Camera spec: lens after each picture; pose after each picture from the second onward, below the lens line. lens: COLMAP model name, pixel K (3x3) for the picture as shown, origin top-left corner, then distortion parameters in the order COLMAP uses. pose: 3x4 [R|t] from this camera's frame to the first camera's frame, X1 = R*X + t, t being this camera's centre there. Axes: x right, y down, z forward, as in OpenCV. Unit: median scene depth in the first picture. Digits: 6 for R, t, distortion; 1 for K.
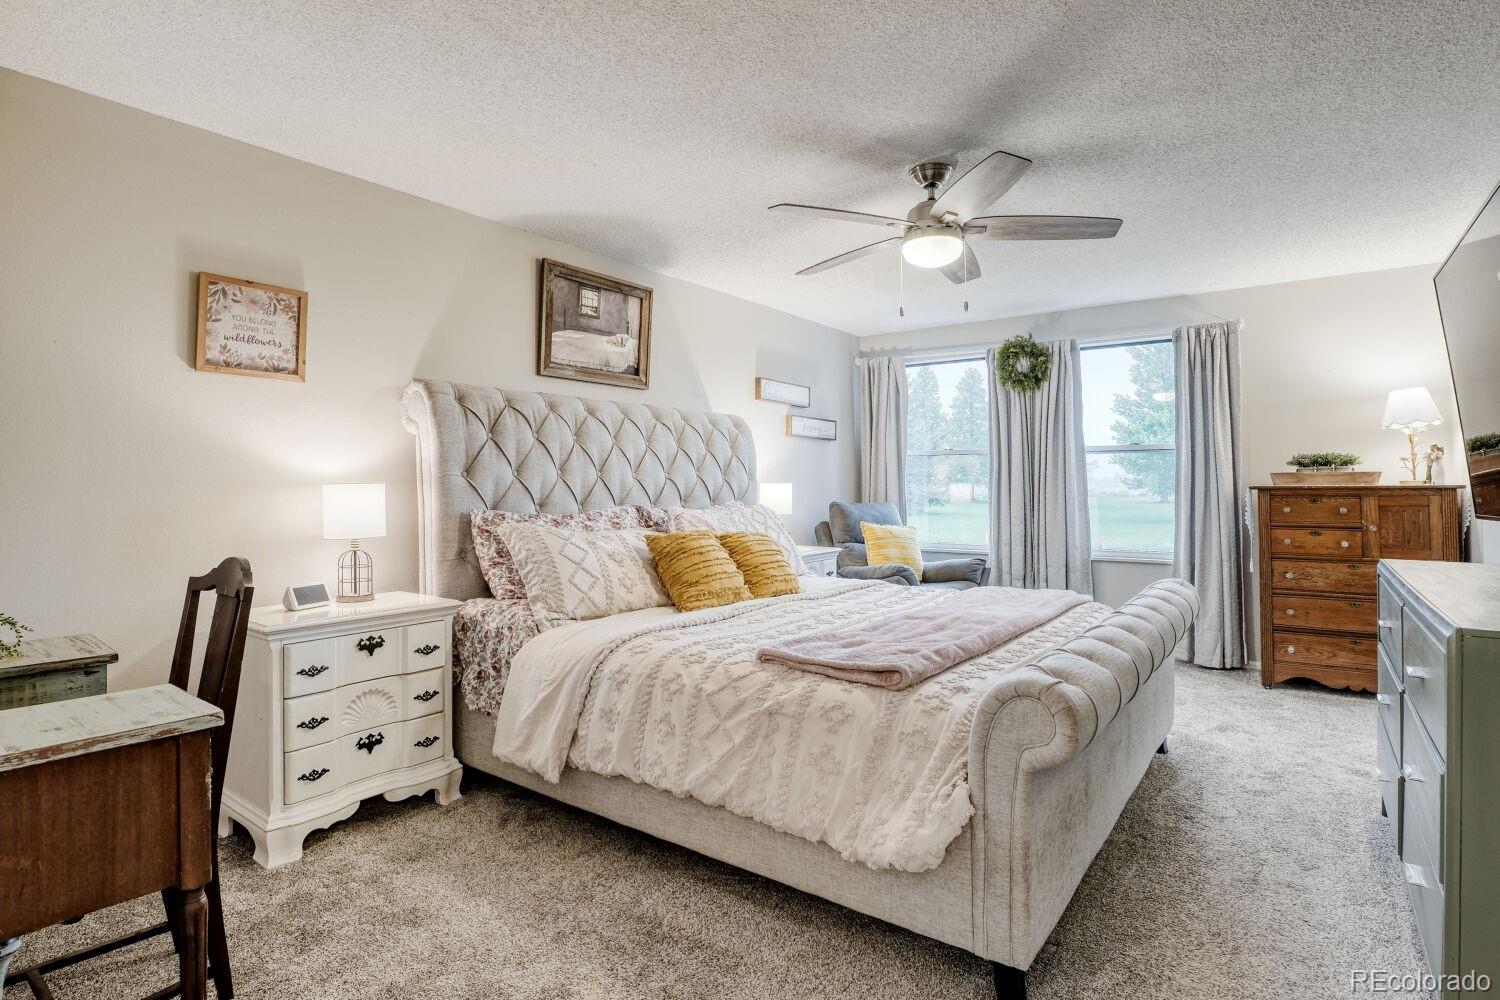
lens RADIAL K [[749.4, 0, 747.3], [0, 749.4, 484.5], [0, 0, 1]] dist [-0.035375, 0.006387]
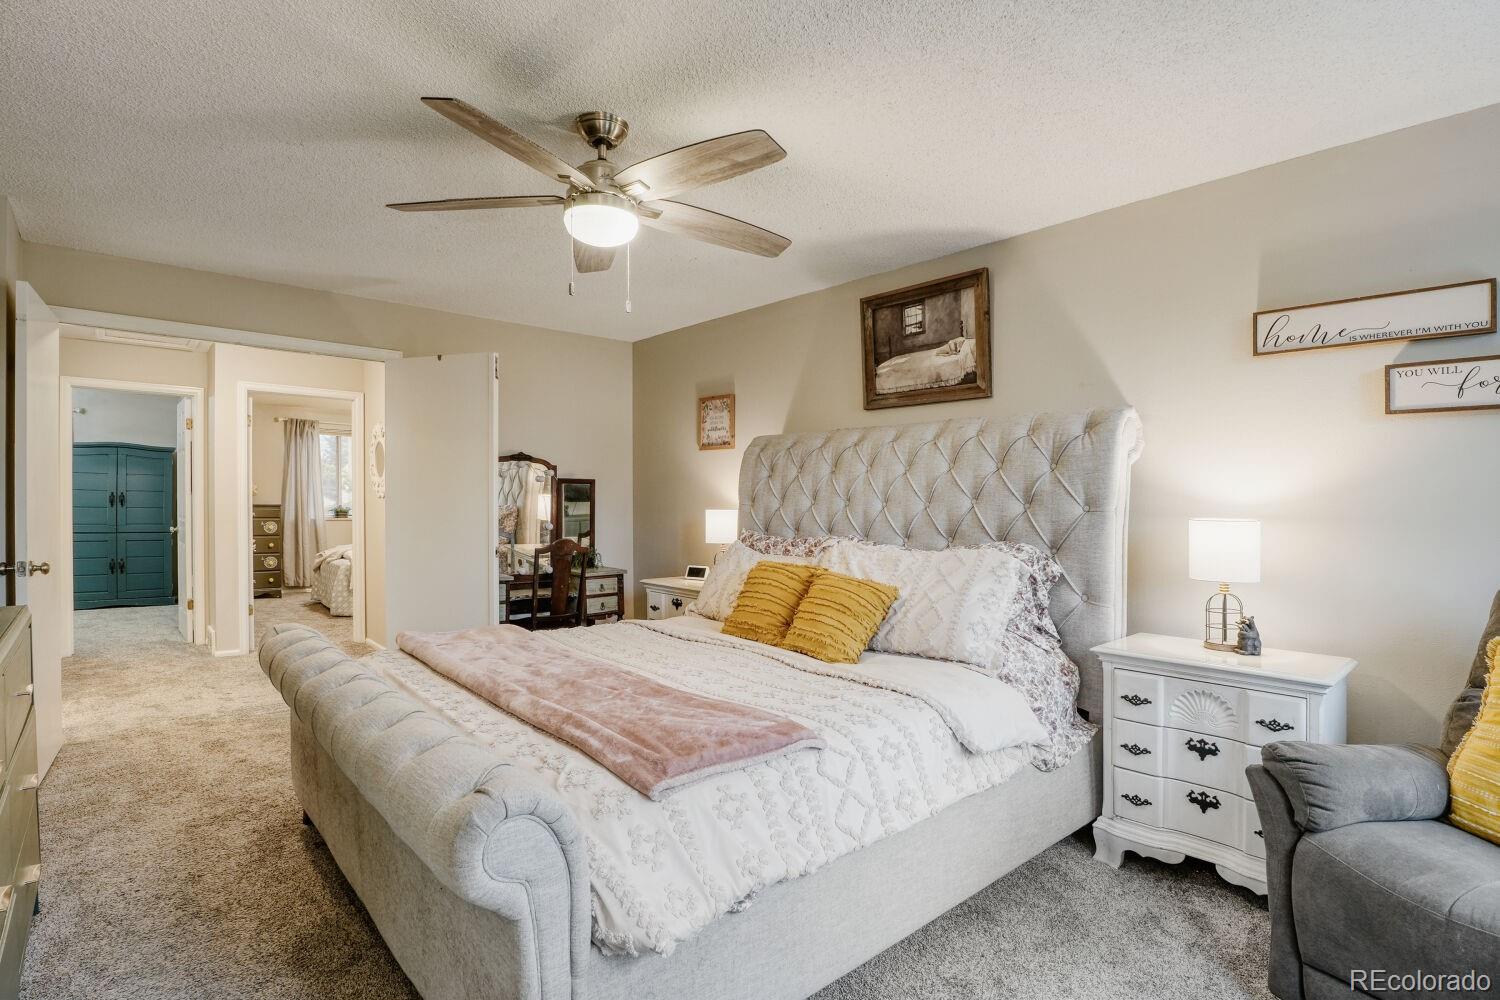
lens RADIAL K [[749.4, 0, 741.2], [0, 749.4, 523.7], [0, 0, 1]] dist [-0.035375, 0.006387]
pose [[-0.182048, 0.021017, -0.983065, 0.747072], [-0.009510, 0.999687, 0.023133, -0.007737], [0.983244, 0.013560, -0.181791, 0.953065]]
